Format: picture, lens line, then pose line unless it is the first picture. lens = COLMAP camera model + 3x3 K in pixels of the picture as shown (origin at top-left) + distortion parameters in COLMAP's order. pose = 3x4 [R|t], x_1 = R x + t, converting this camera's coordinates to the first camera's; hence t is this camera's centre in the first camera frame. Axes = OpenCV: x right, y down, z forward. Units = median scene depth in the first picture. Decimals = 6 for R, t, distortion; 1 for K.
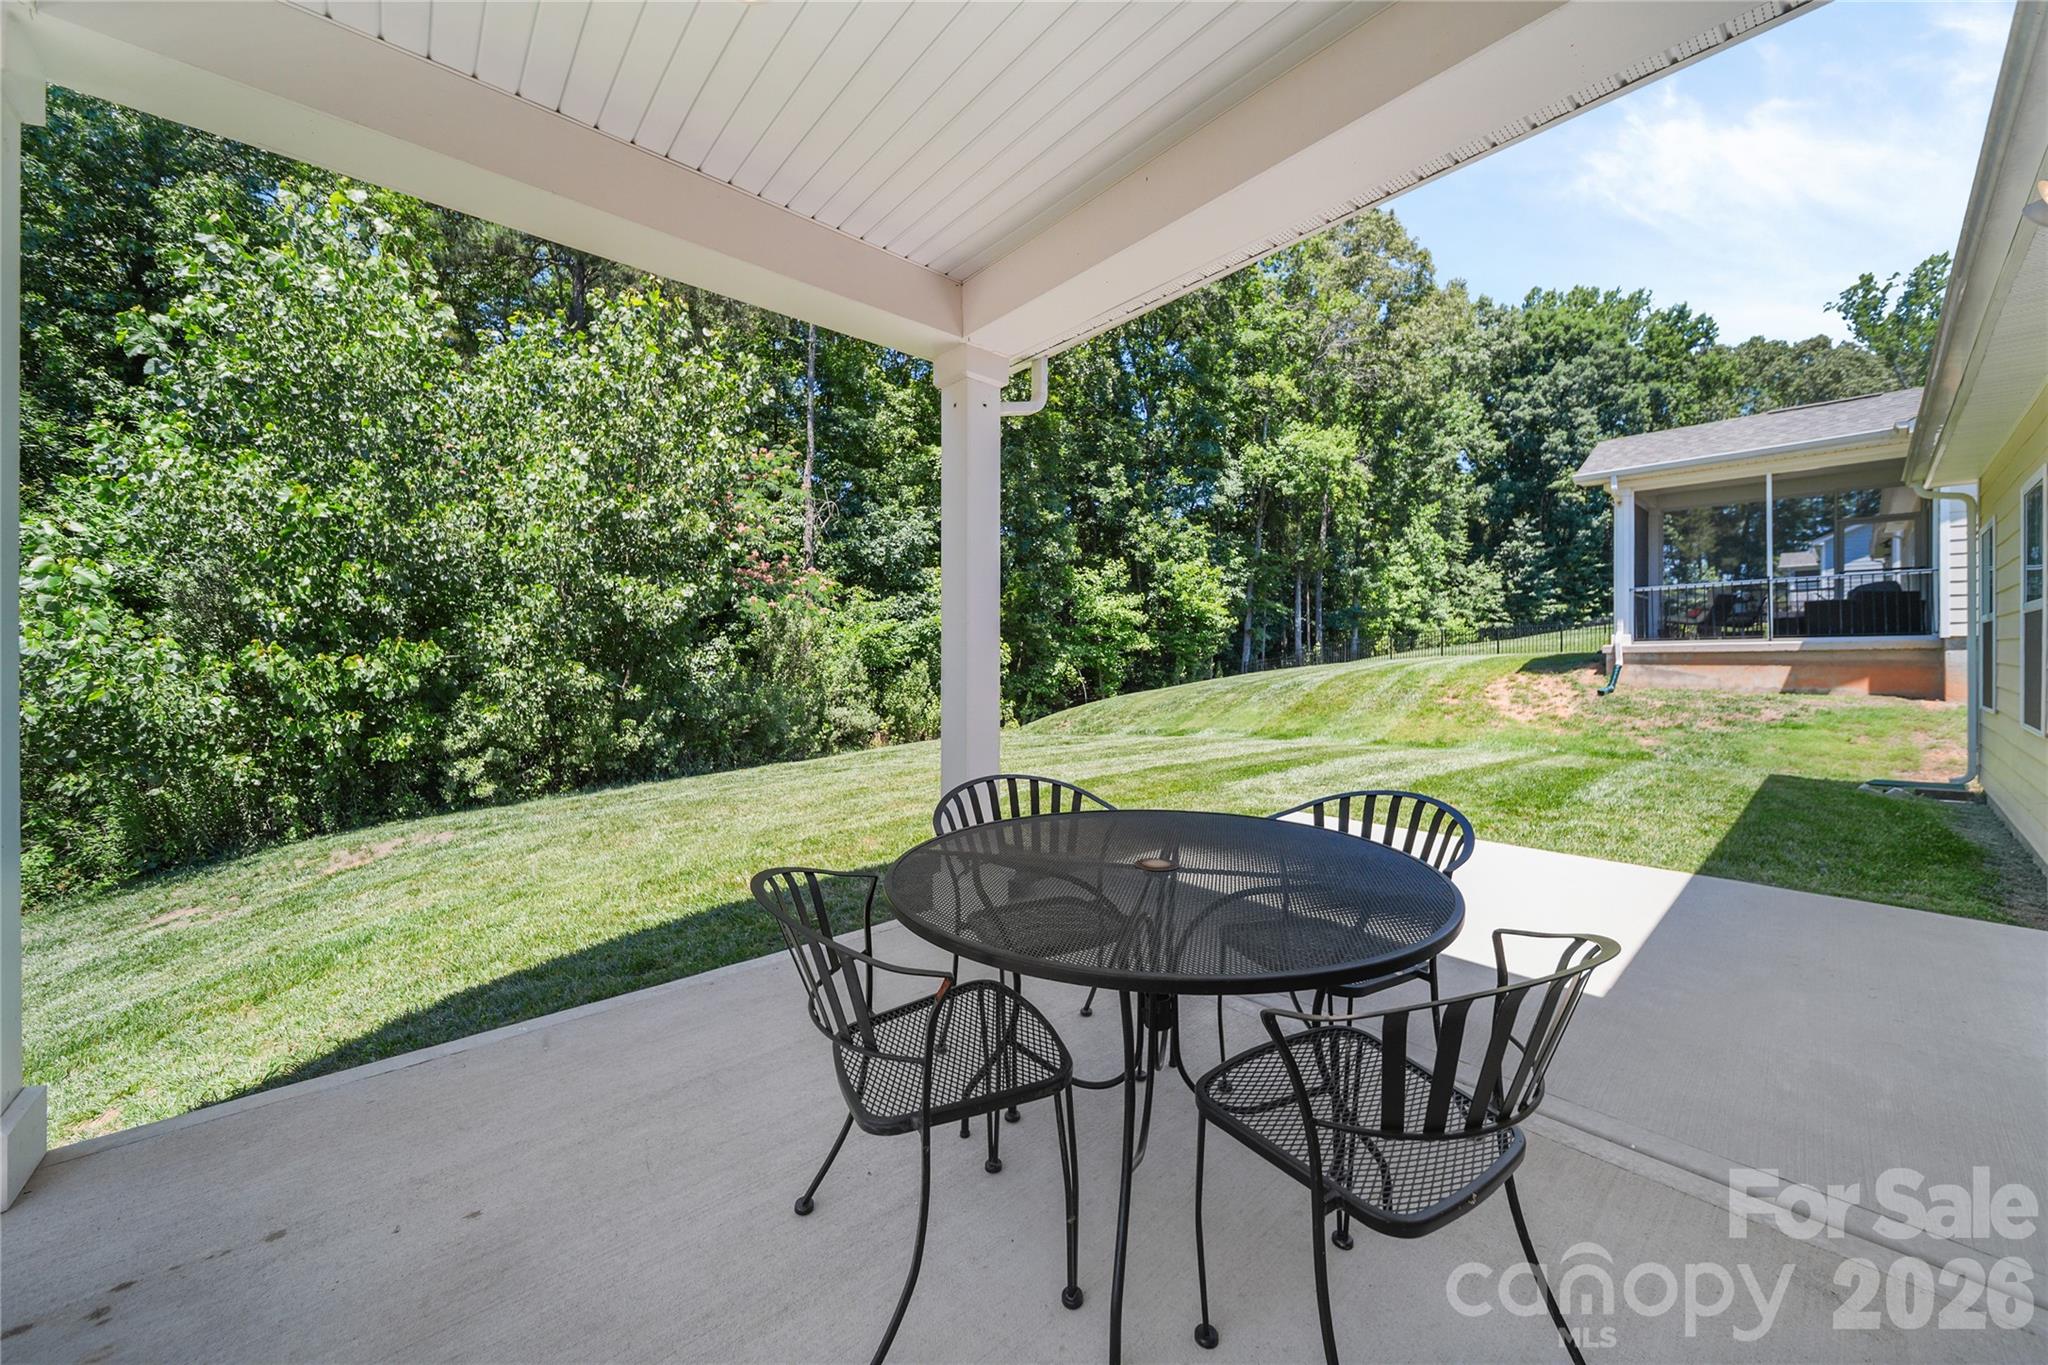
lens RADIAL K [[725.4, 0, 1059.2], [0, 725.4, 654.3], [0, 0, 1]] dist [-0.005005, -0.000206]
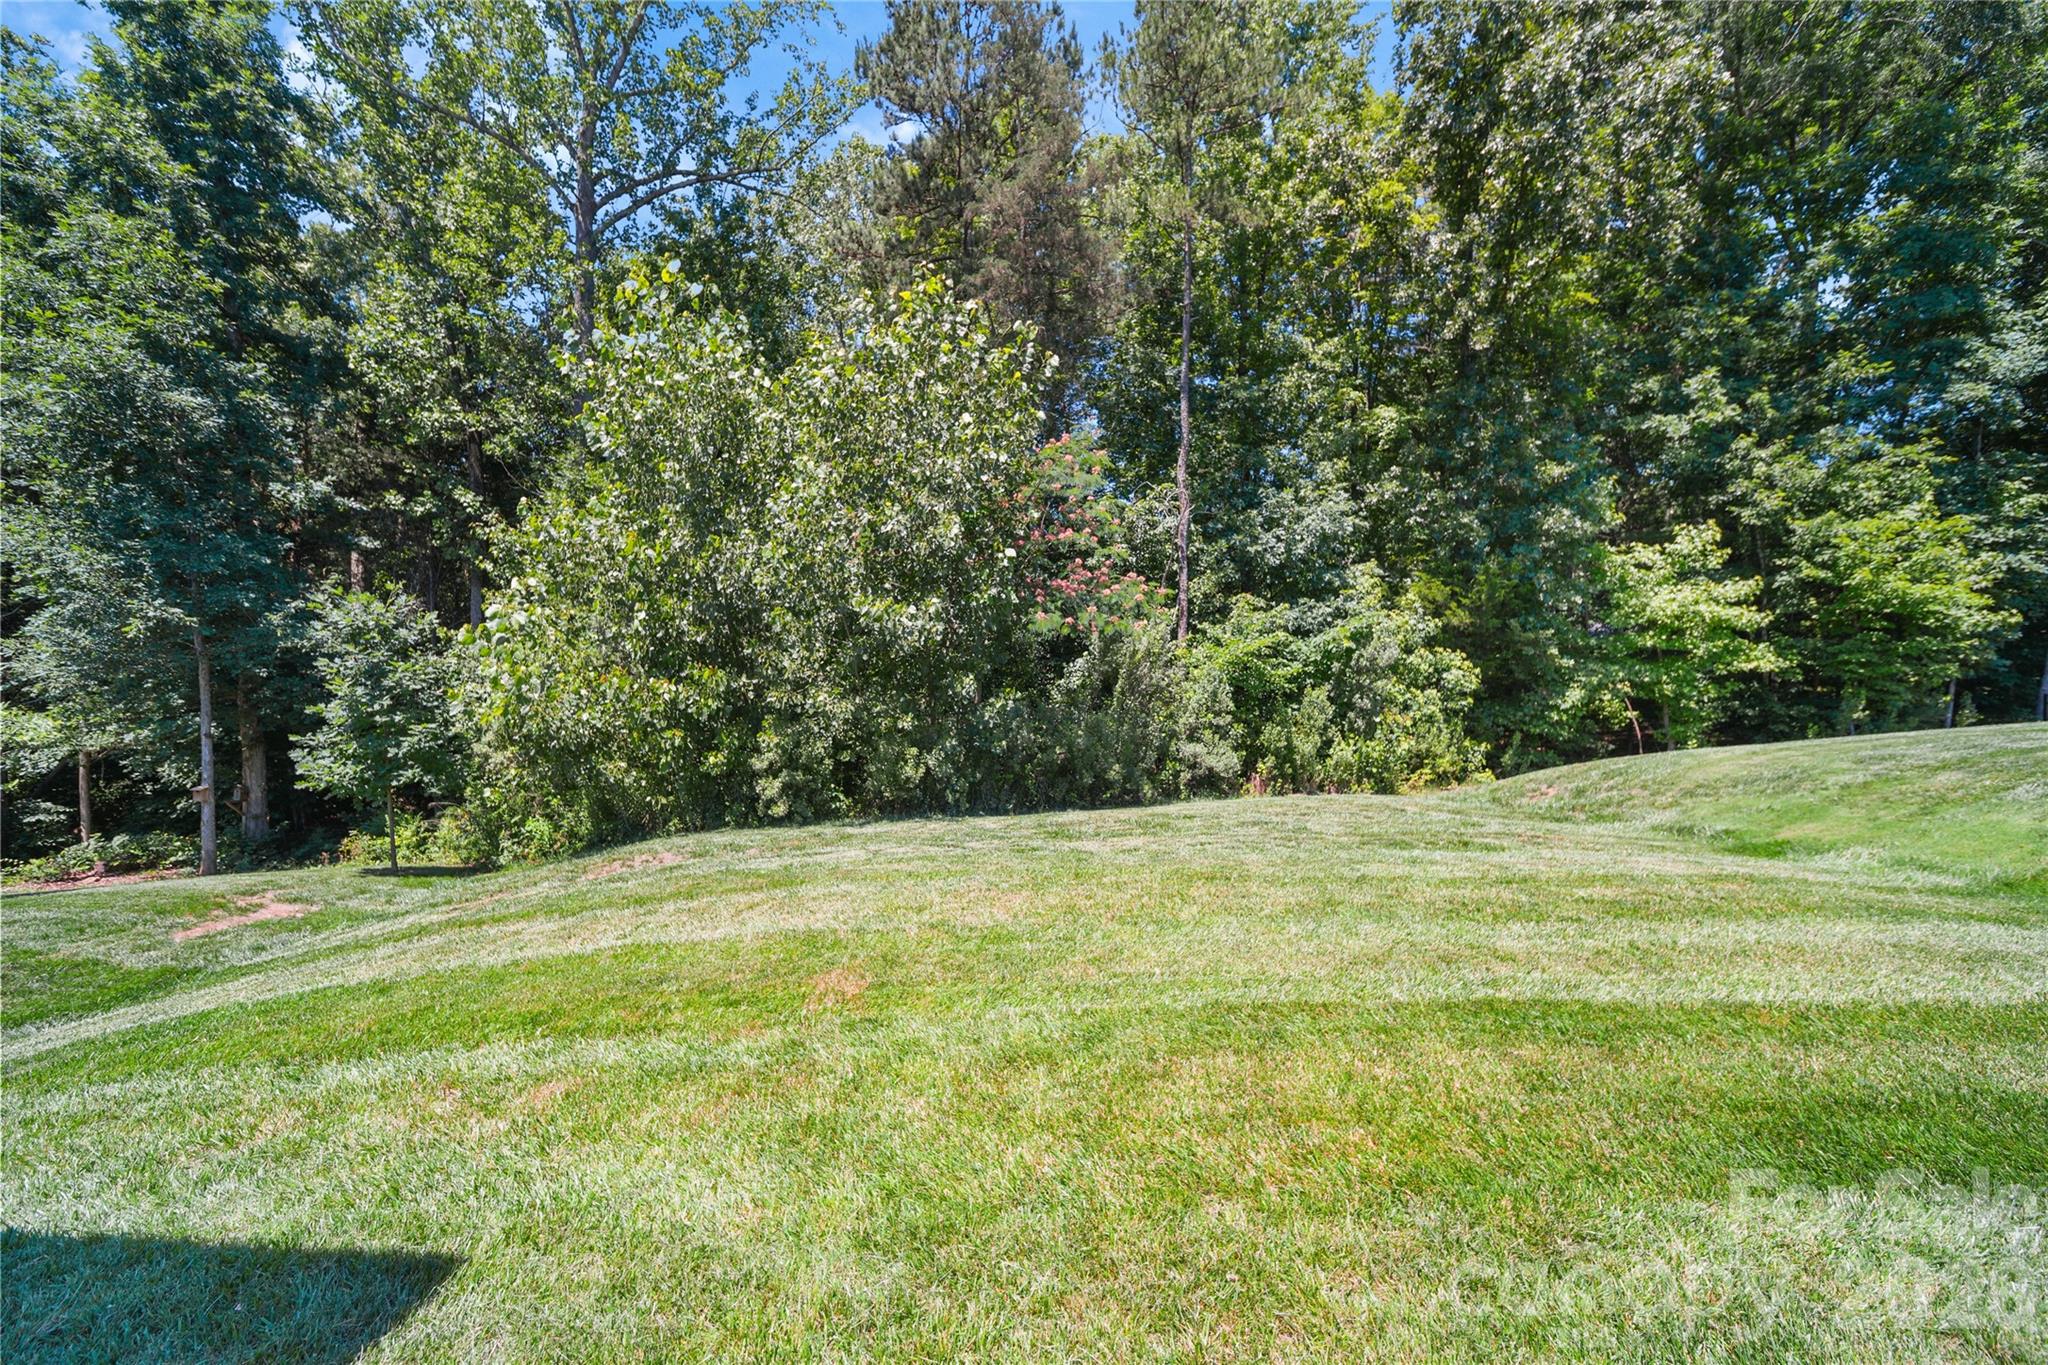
lens RADIAL K [[725.4, 0, 1041.4], [0, 725.4, 680.2], [0, 0, 1]] dist [-0.005005, -0.000206]
pose [[0.753912, 0.016890, -0.656759, 0.085859], [-0.005536, 0.999797, 0.019357, -0.010265], [0.656952, -0.010957, 0.753852, 0.230450]]
